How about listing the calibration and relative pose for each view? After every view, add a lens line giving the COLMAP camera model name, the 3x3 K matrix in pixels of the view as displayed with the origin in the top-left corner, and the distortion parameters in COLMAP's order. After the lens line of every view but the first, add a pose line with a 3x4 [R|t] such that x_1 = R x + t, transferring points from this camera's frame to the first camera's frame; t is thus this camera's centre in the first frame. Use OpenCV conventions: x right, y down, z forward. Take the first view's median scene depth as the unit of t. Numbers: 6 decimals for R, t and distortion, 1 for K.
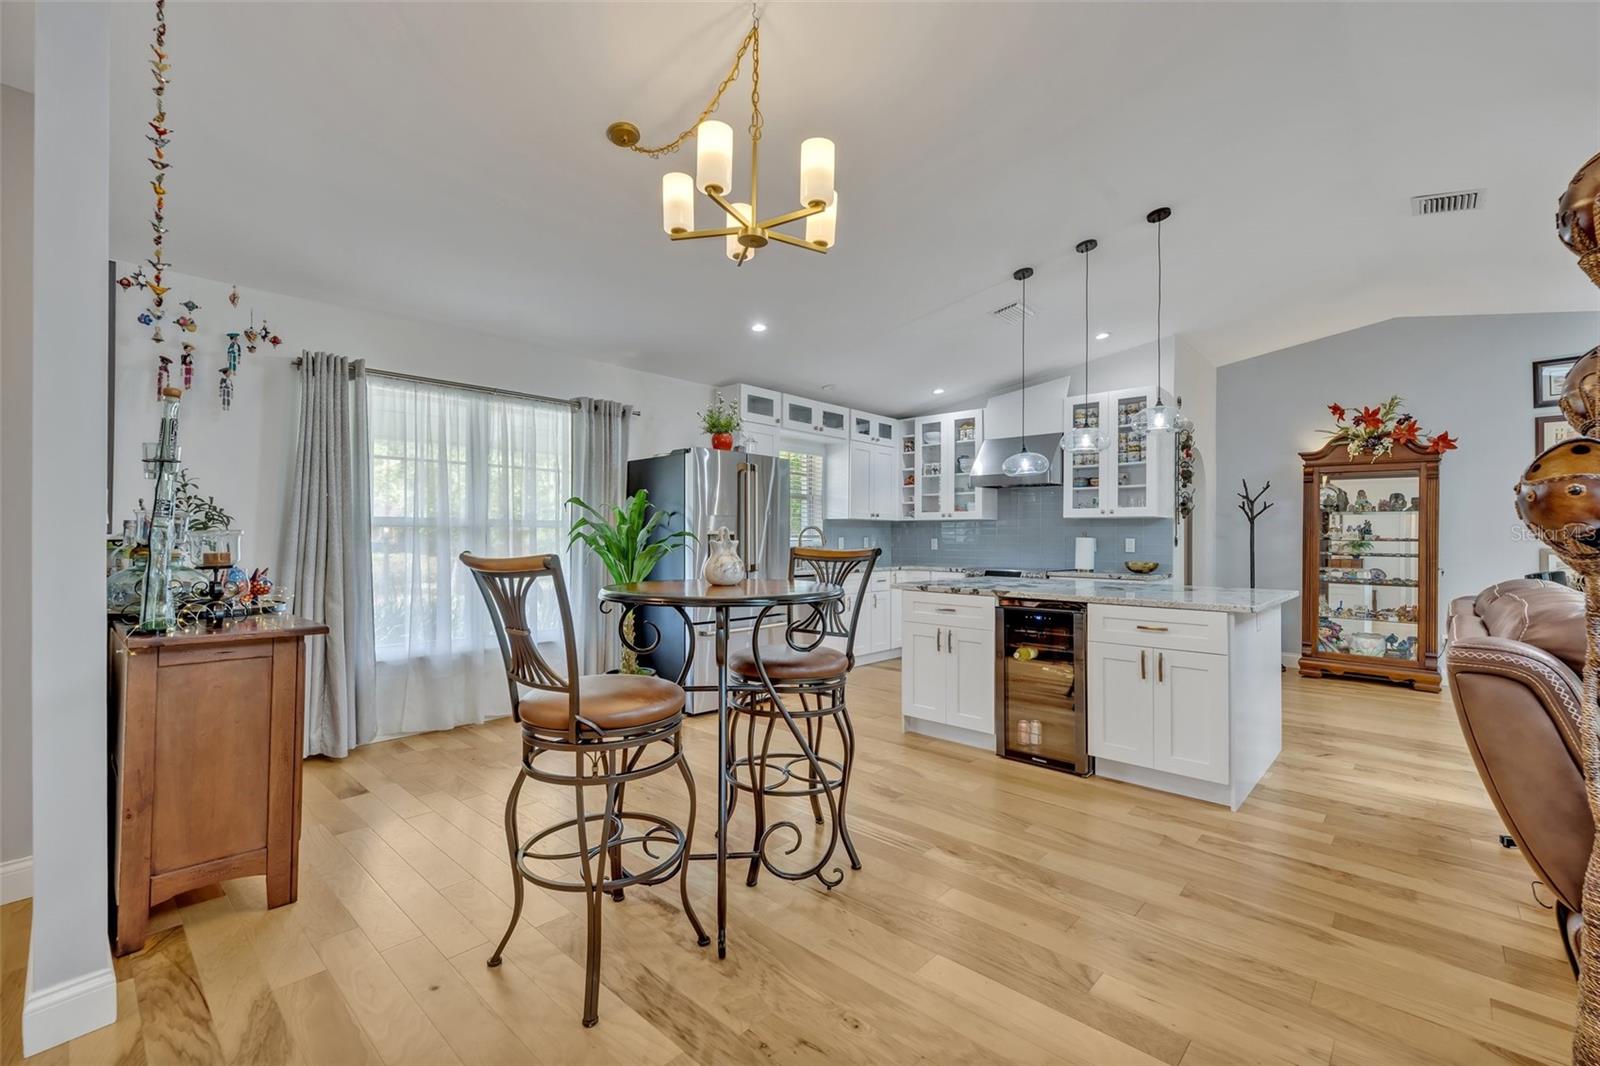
lens RADIAL K [[687.3, 0, 797.6], [0, 687.3, 539.0], [0, 0, 1]] dist [-0.003971, 0.000803]
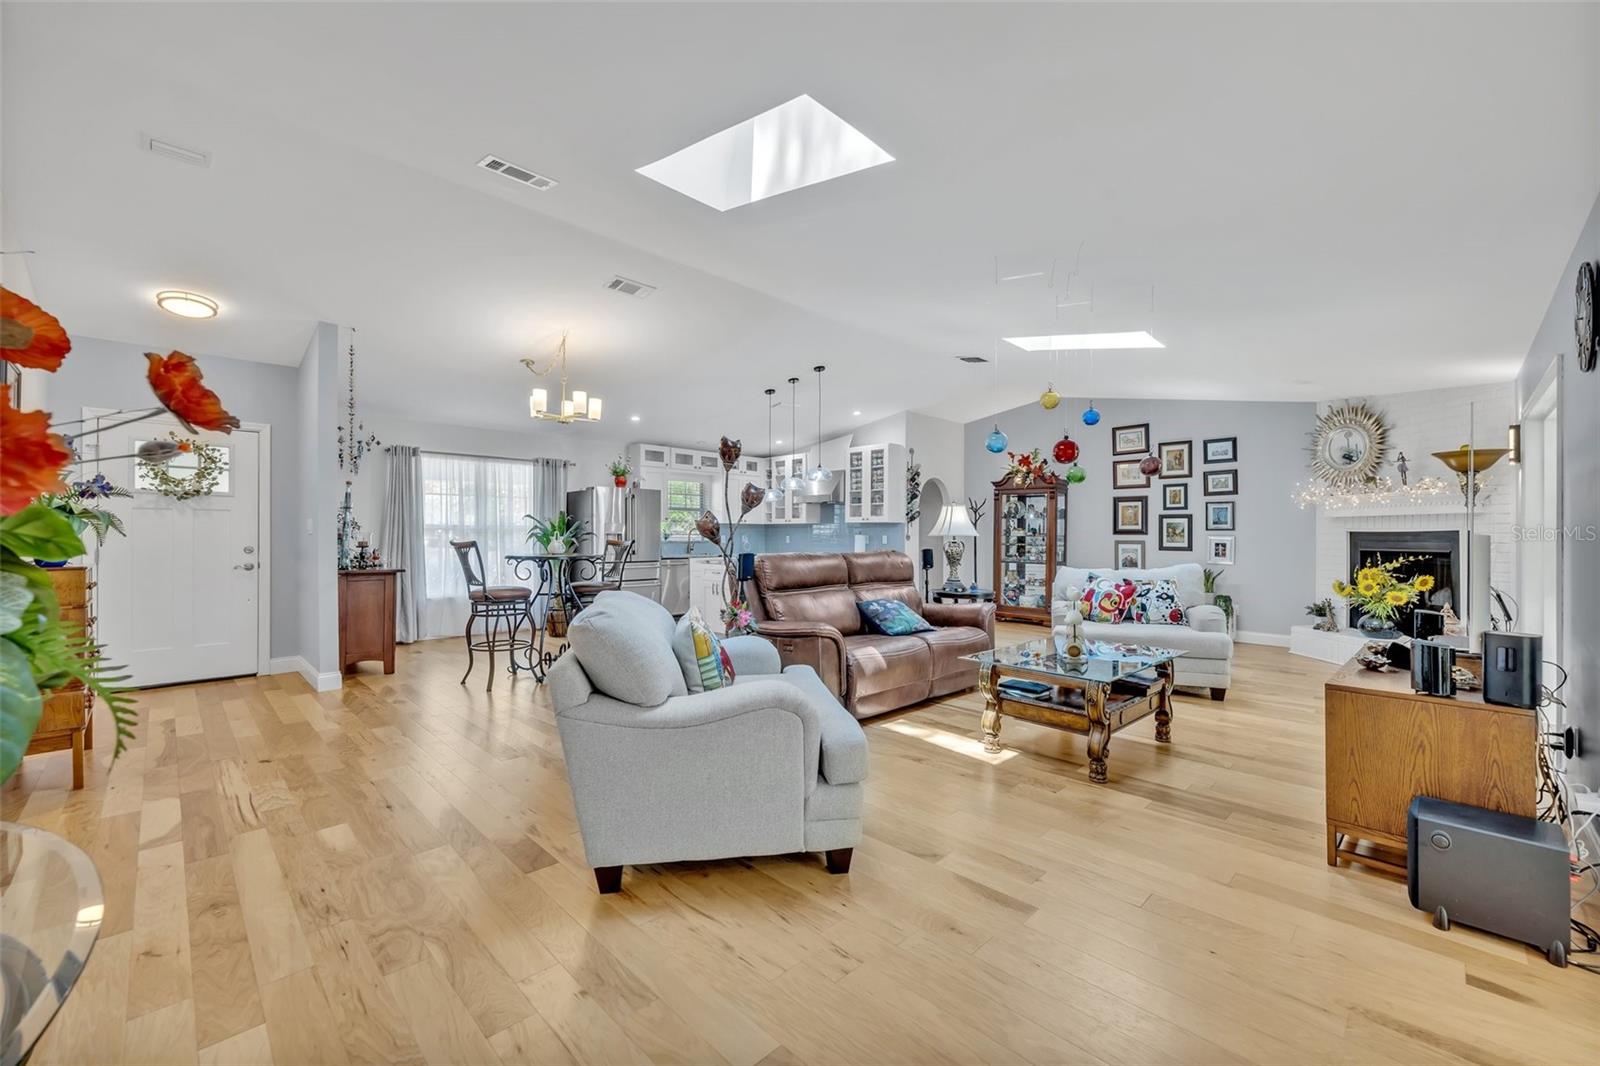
lens RADIAL K [[647.1, 0, 798.1], [0, 647.1, 539.0], [0, 0, 1]] dist [-0.000894, 0.000044]
pose [[0.999191, -0.002693, -0.040132, 0.357020], [0.002801, 0.999993, 0.002632, 0.003086], [0.040124, -0.002742, 0.999191, -0.549969]]
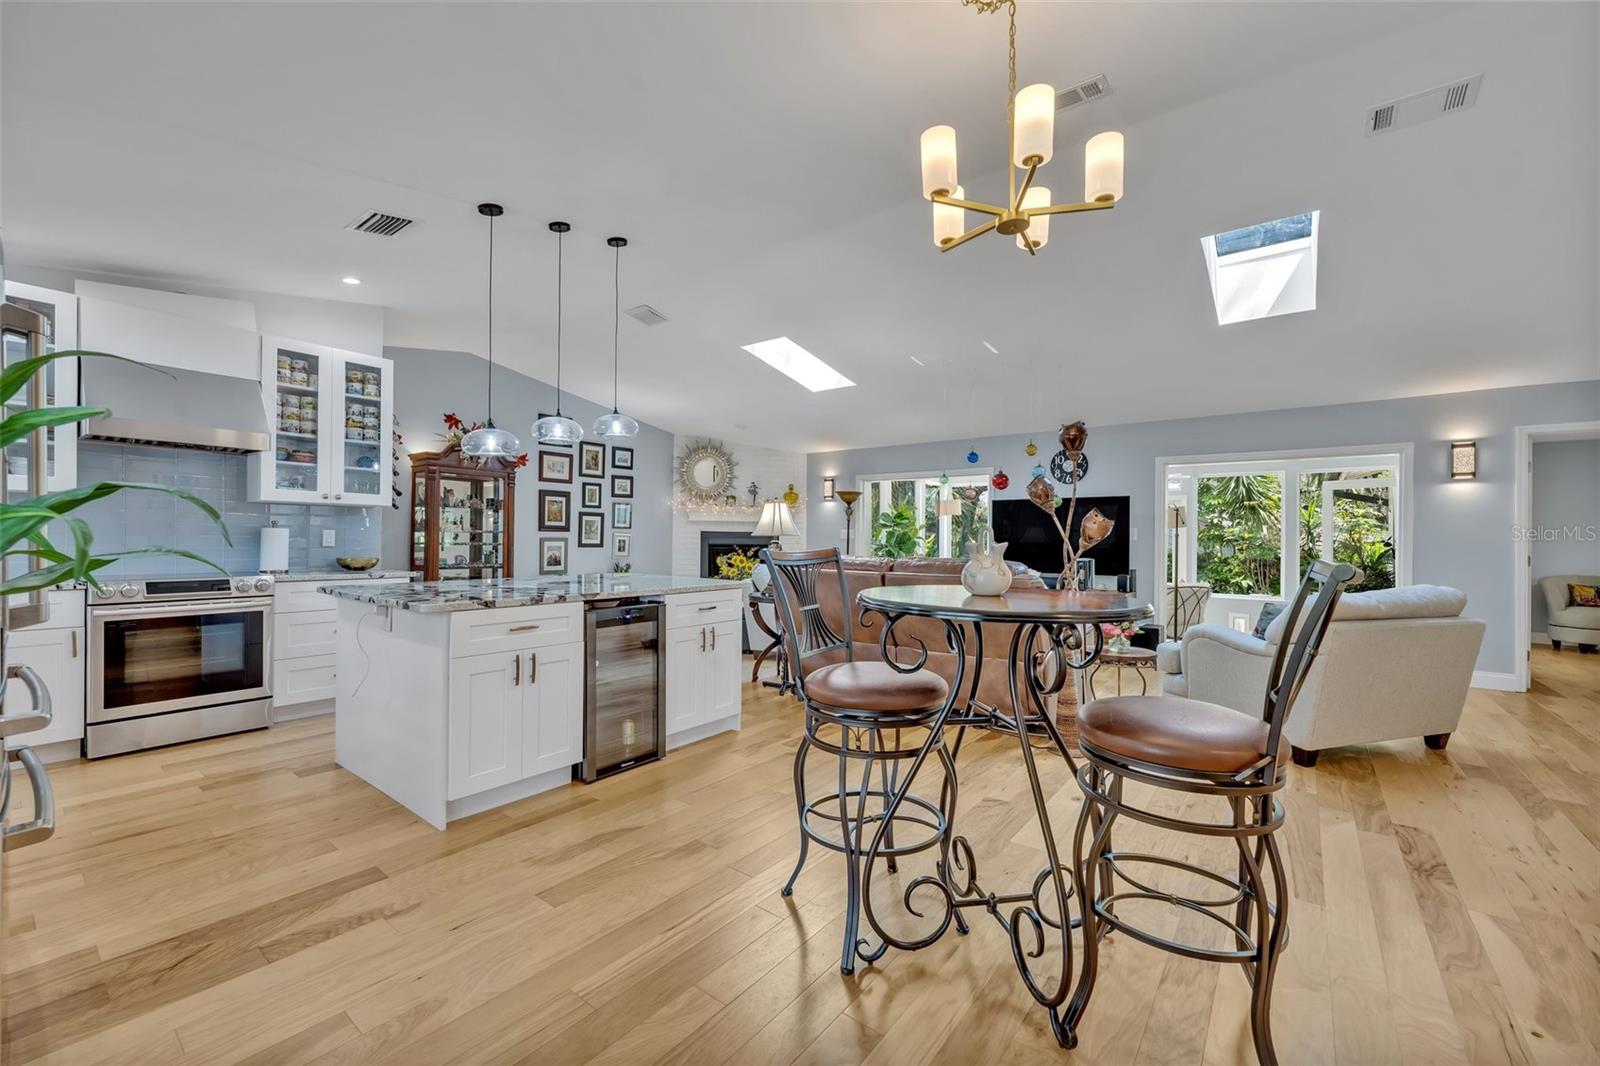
lens RADIAL K [[647.1, 0, 795.6], [0, 647.1, 536.0], [0, 0, 1]] dist [-0.000894, 0.000044]
pose [[-0.093389, -0.006721, 0.995607, -0.359996], [-0.010647, 0.999927, 0.005752, -0.003922], [-0.995573, -0.010063, -0.093454, 0.534507]]
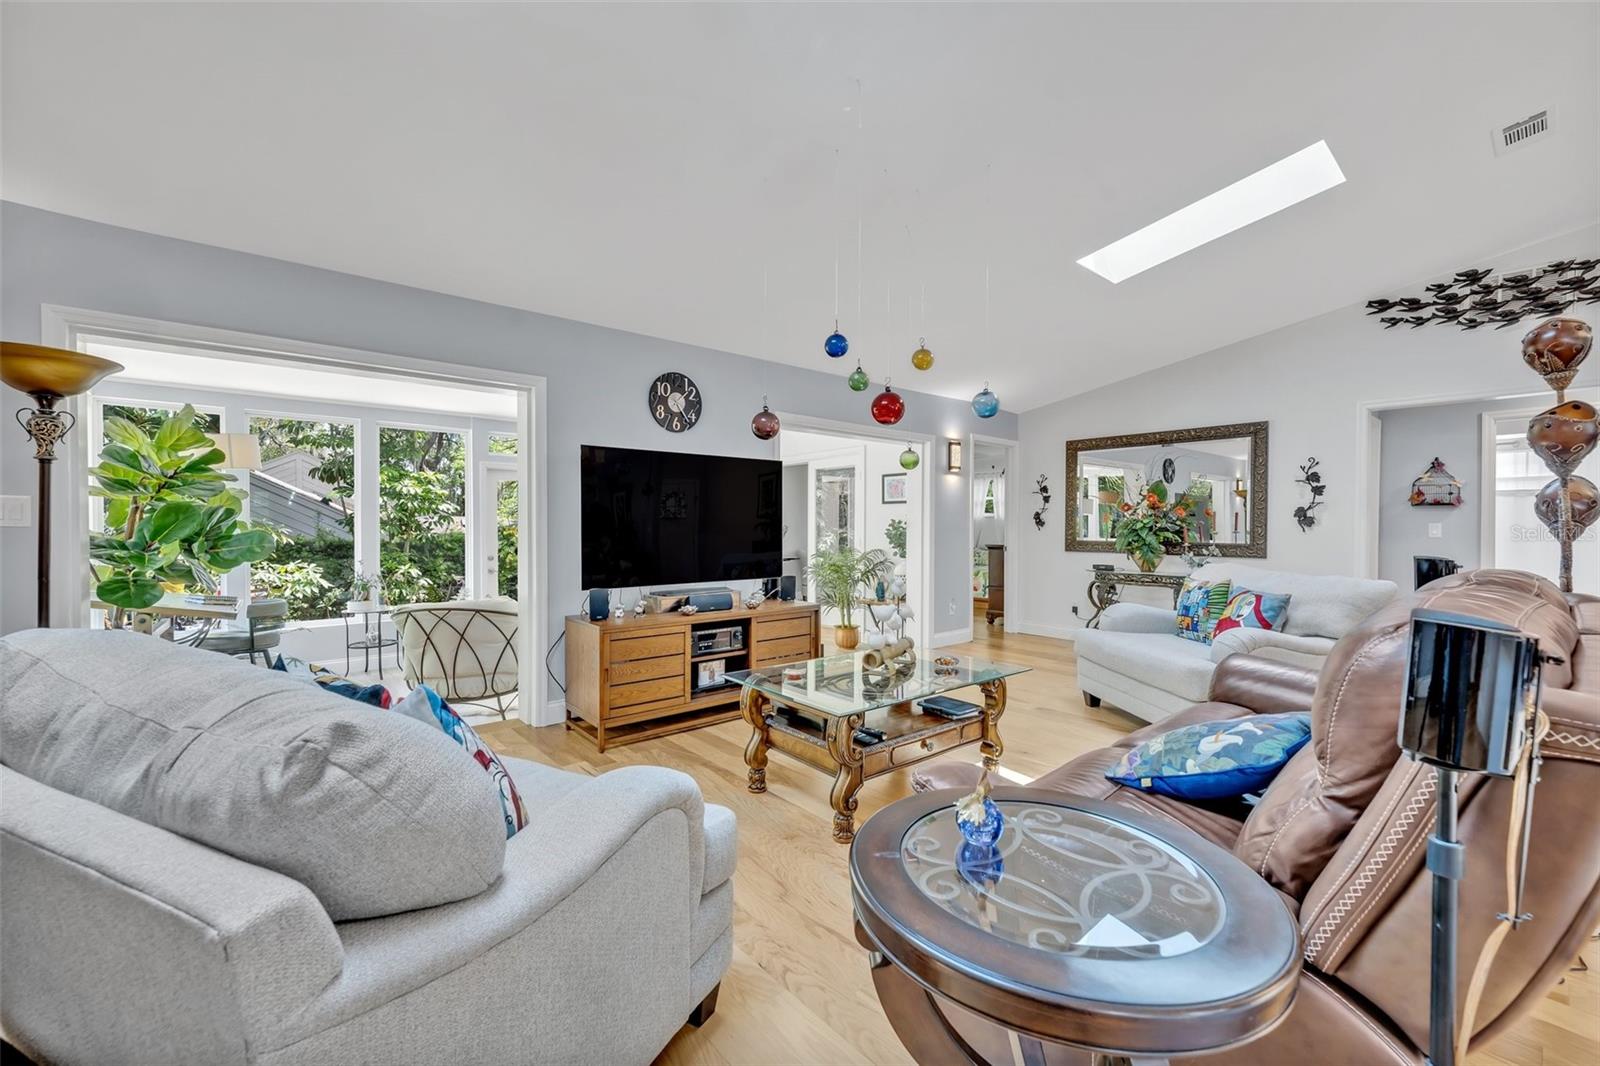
lens RADIAL K [[647.1, 0, 800.3], [0, 647.1, 530.9], [0, 0, 1]] dist [-0.000894, 0.000044]
pose [[-0.993856, -0.009352, 0.110286, 0.618753], [-0.008509, 0.999931, 0.008108, 0.004601], [-0.110354, 0.007120, -0.993867, 0.627196]]
